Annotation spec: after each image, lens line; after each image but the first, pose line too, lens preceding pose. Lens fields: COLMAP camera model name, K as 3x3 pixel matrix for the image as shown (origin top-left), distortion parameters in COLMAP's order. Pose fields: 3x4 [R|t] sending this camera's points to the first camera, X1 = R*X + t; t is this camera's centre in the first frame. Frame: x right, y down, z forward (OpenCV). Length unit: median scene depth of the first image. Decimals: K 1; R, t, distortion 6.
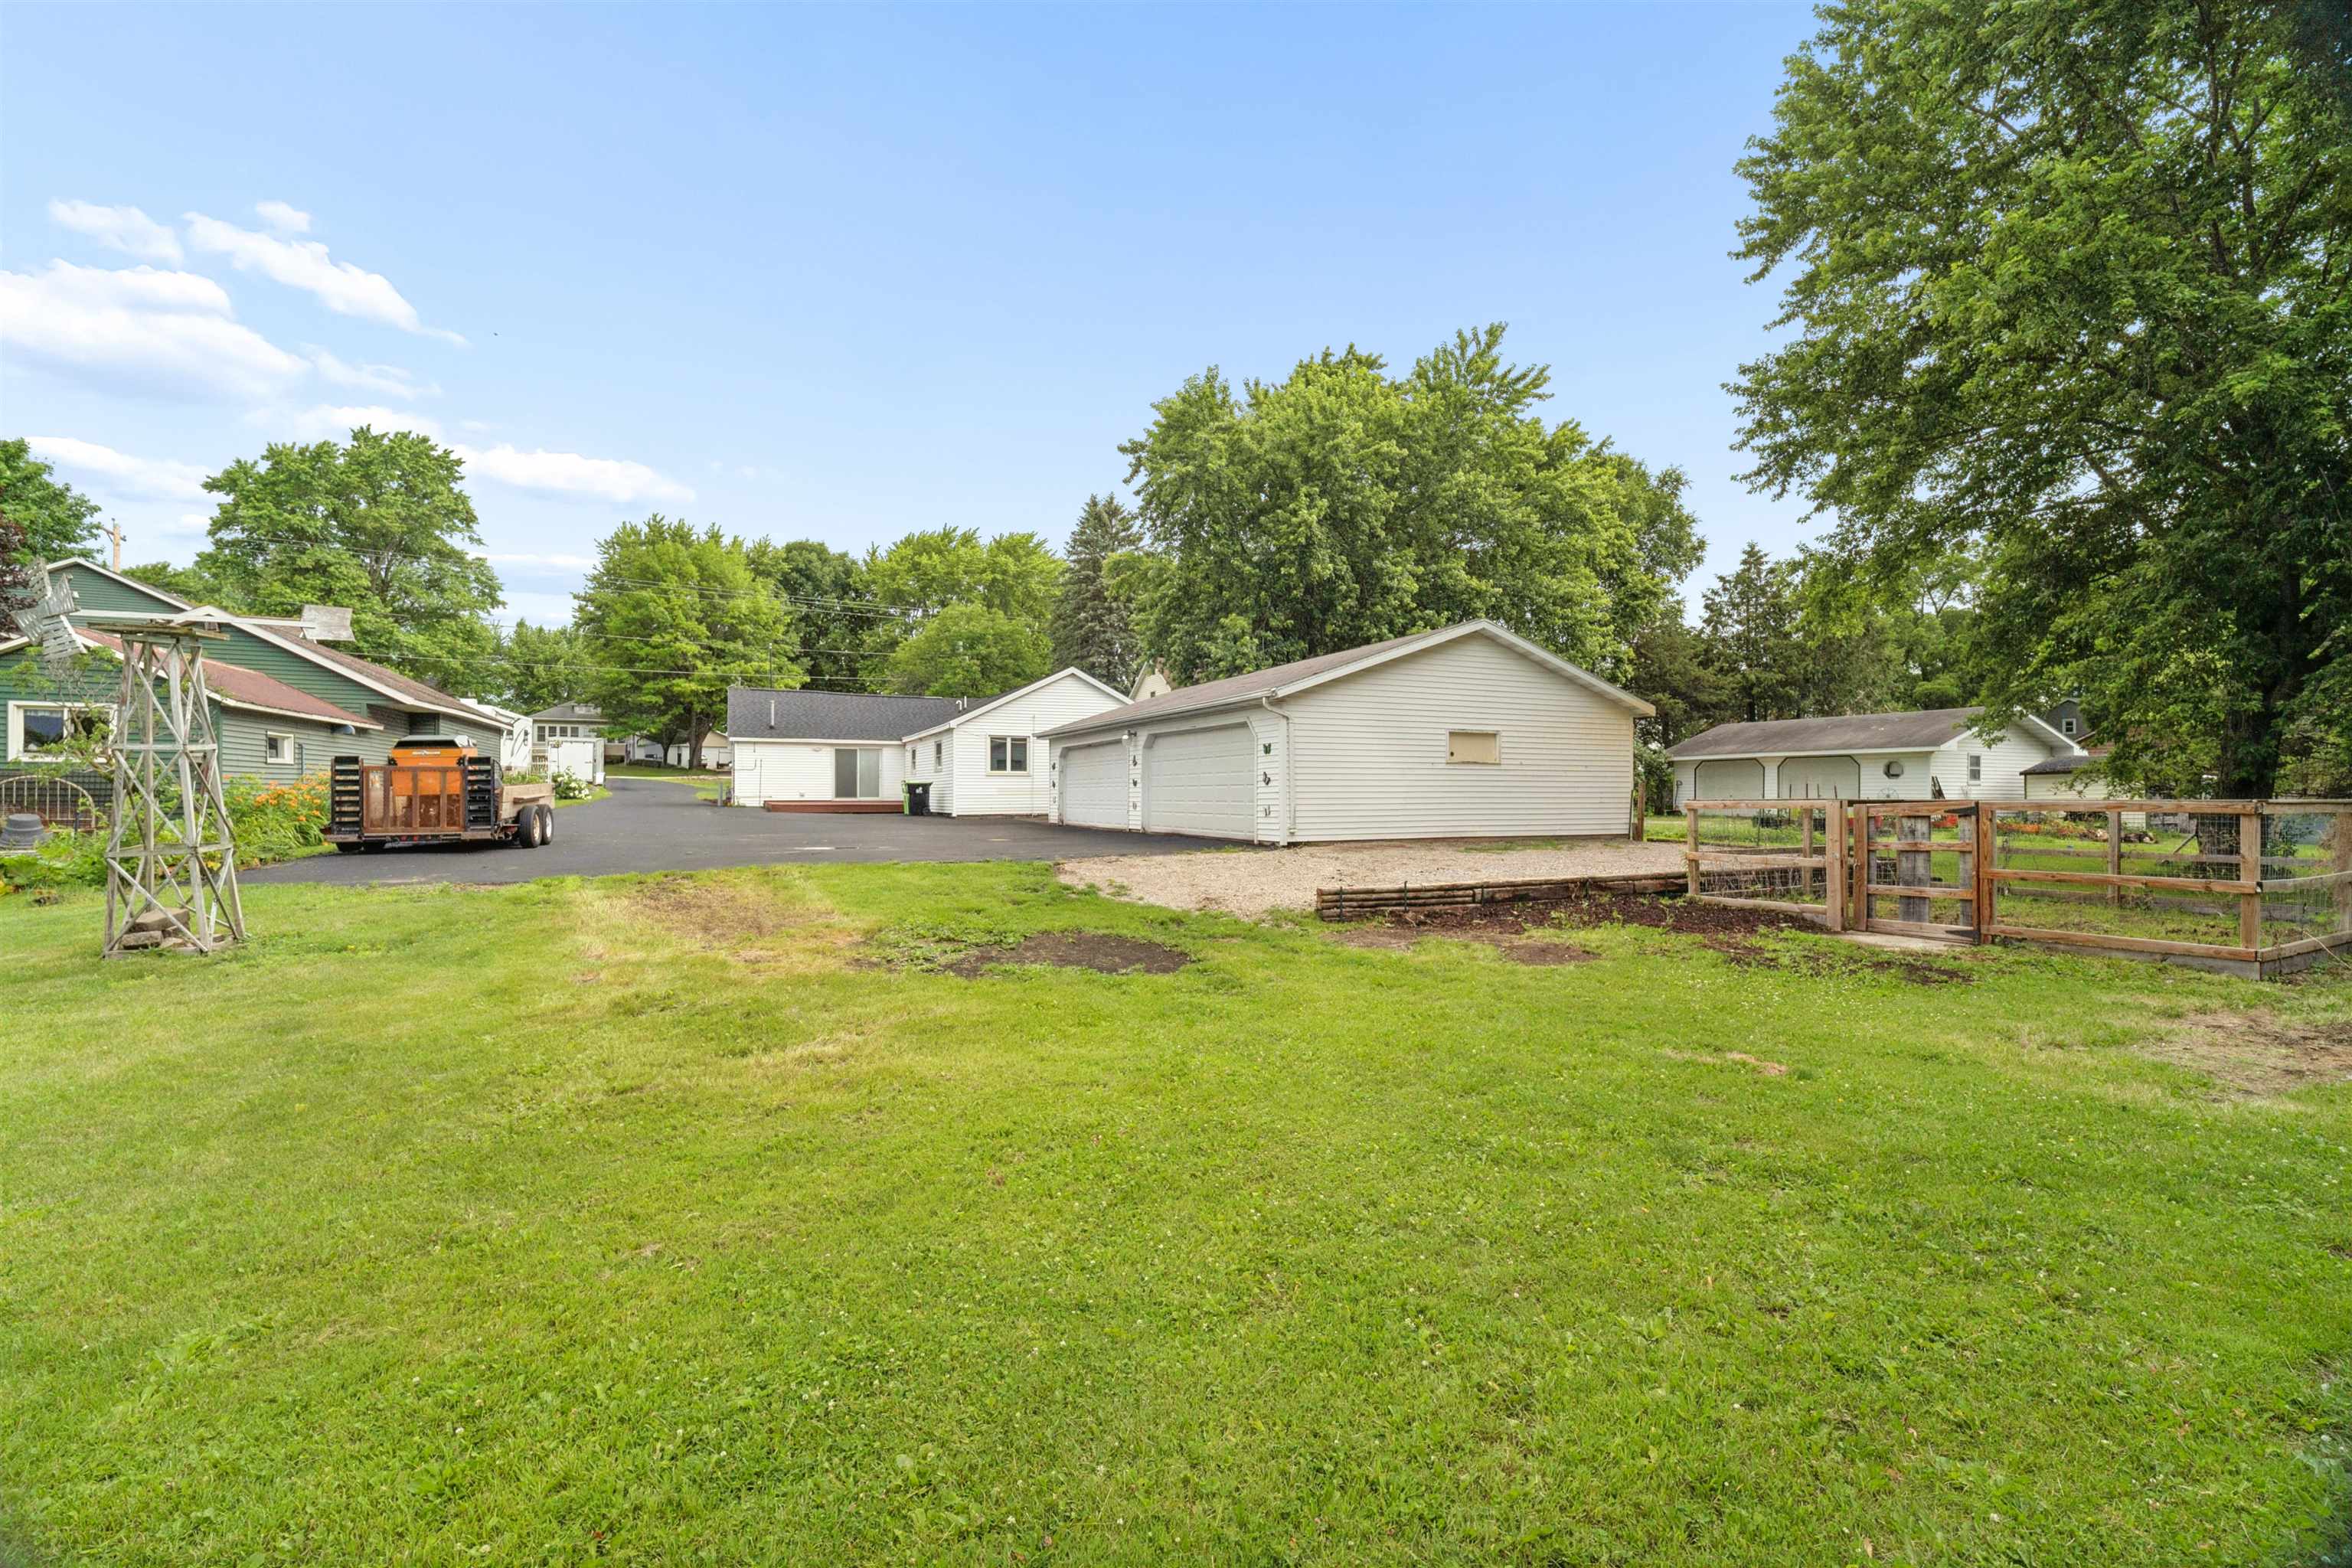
lens RADIAL K [[1004.7, 0, 1143.6], [0, 1004.7, 793.0], [0, 0, 1]] dist [0.000140, -0.000304]
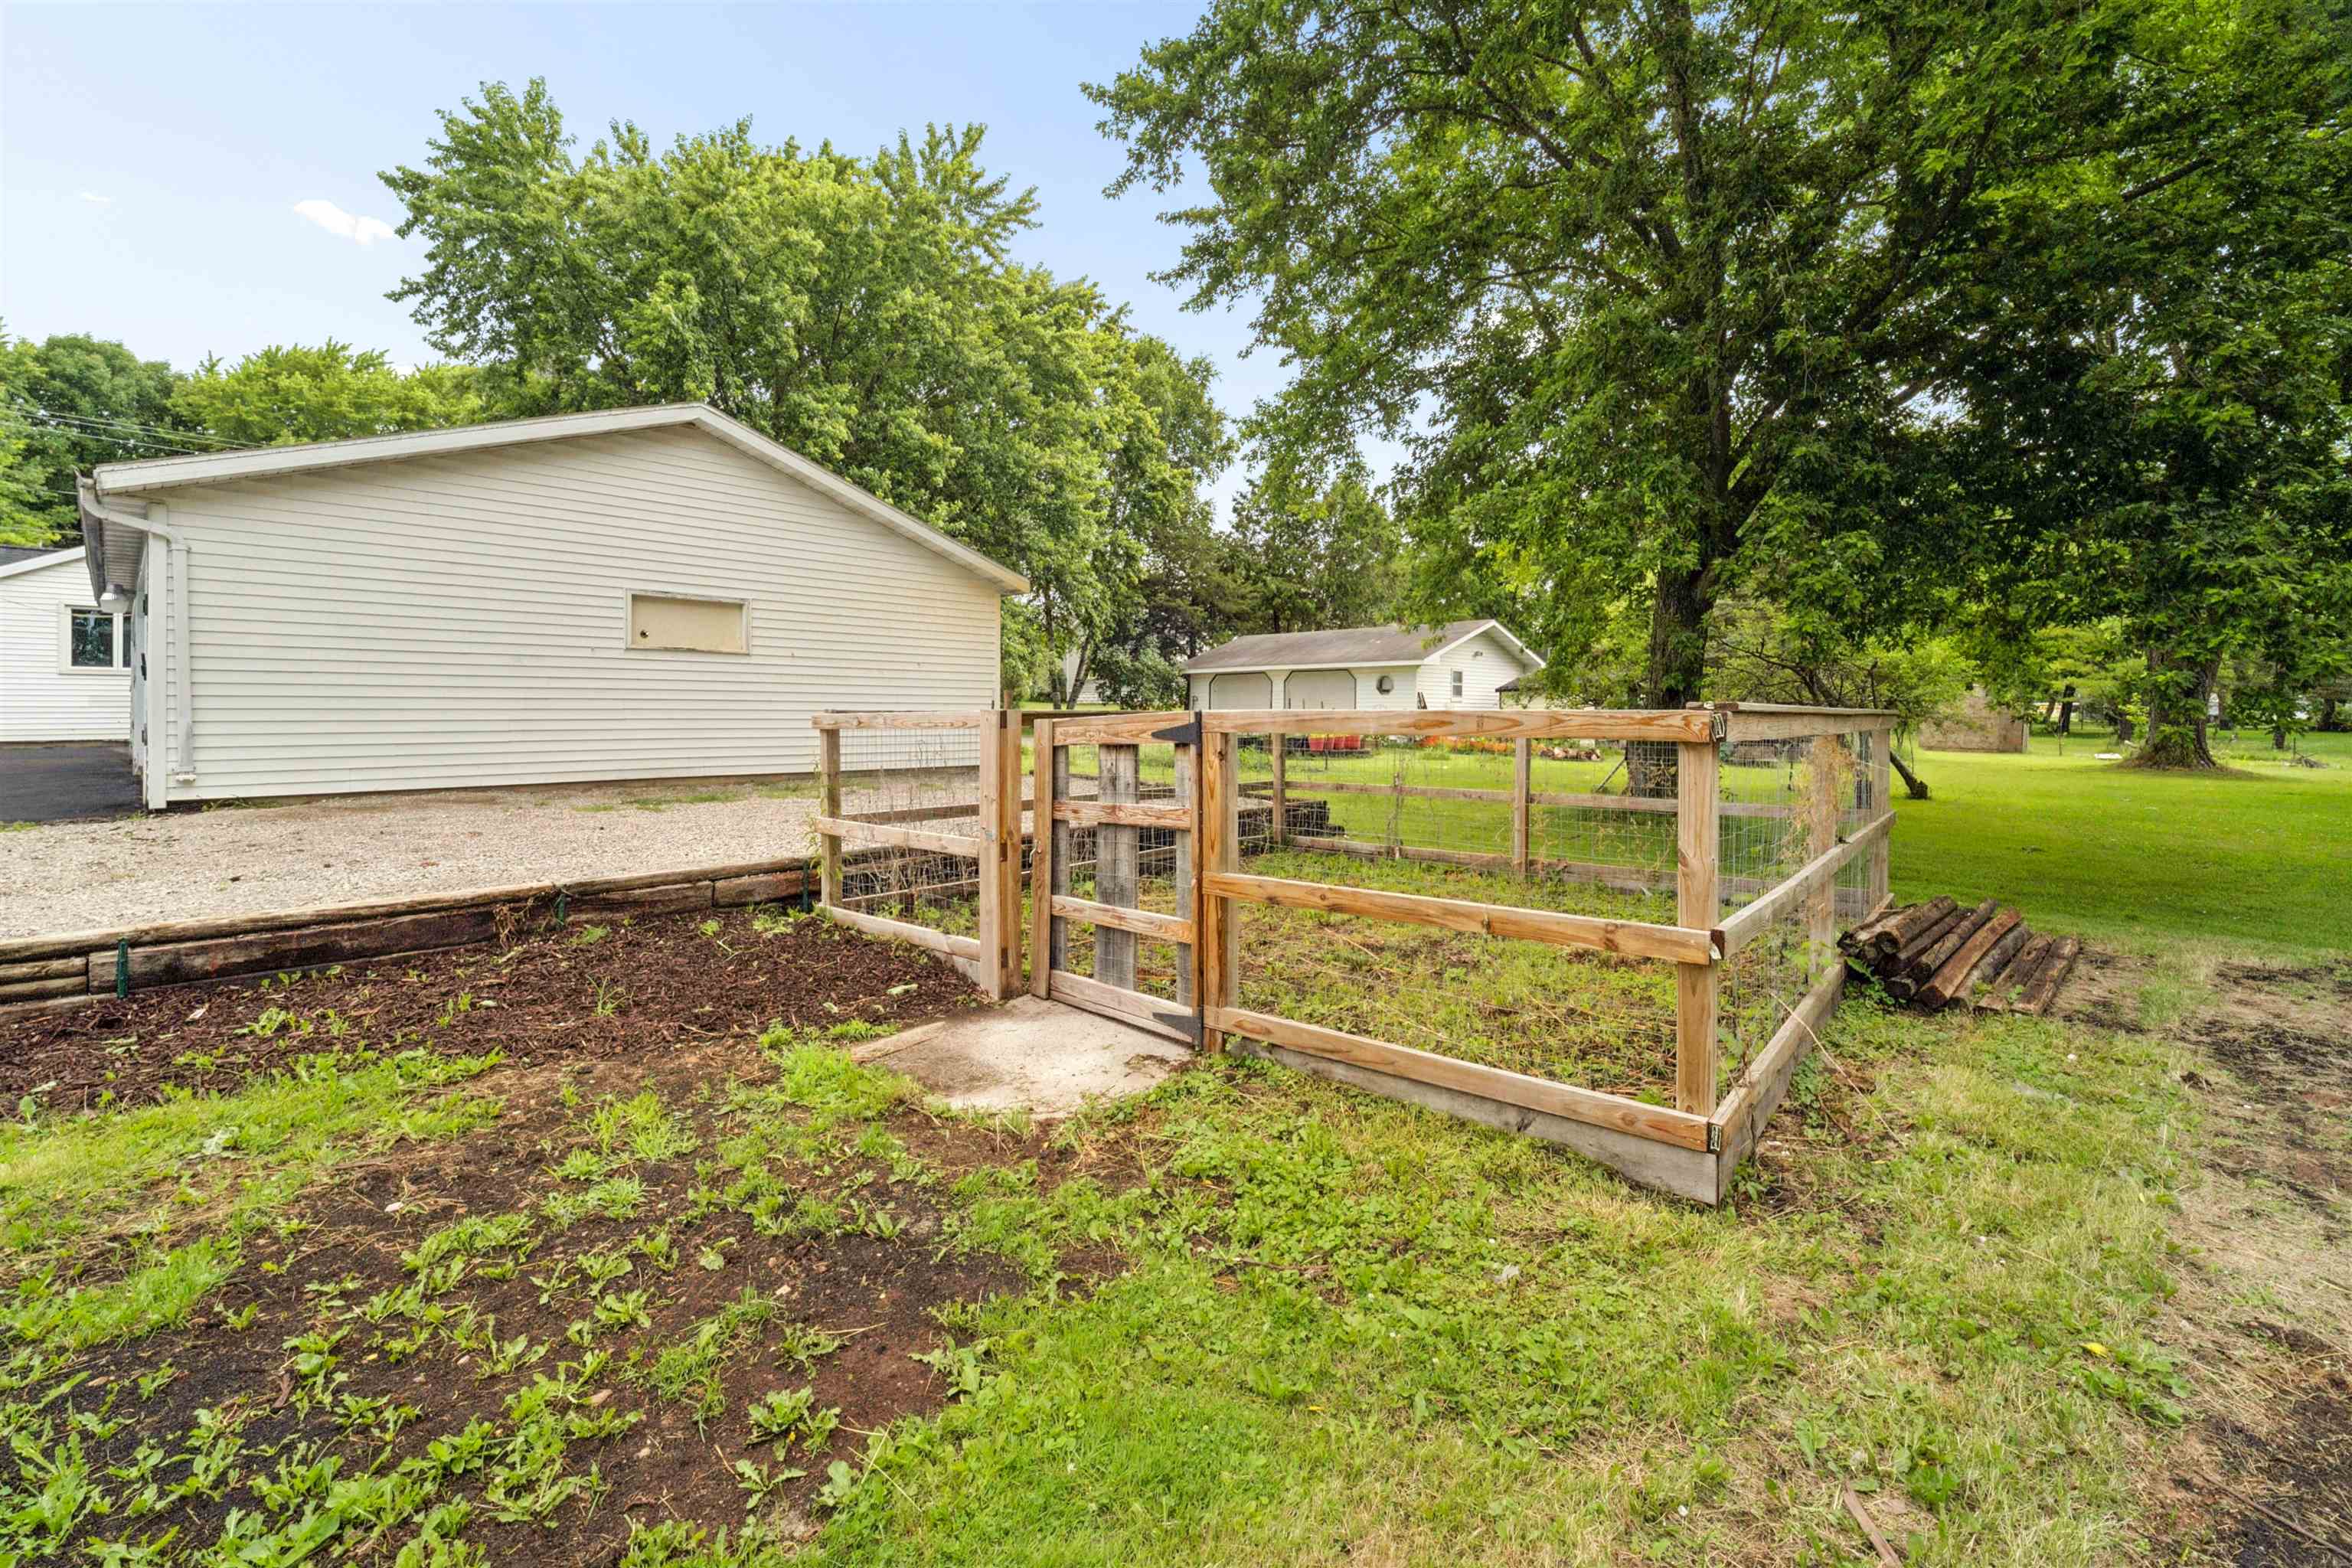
lens RADIAL K [[1010.4, 0, 1178.8], [0, 1010.4, 724.9], [0, 0, 1]] dist [-0.000627, -0.000642]
pose [[0.926562, -0.002298, 0.376136, 0.205751], [-0.002585, 0.999919, 0.012476, 0.002959], [-0.376134, -0.012532, 0.926481, 0.191713]]
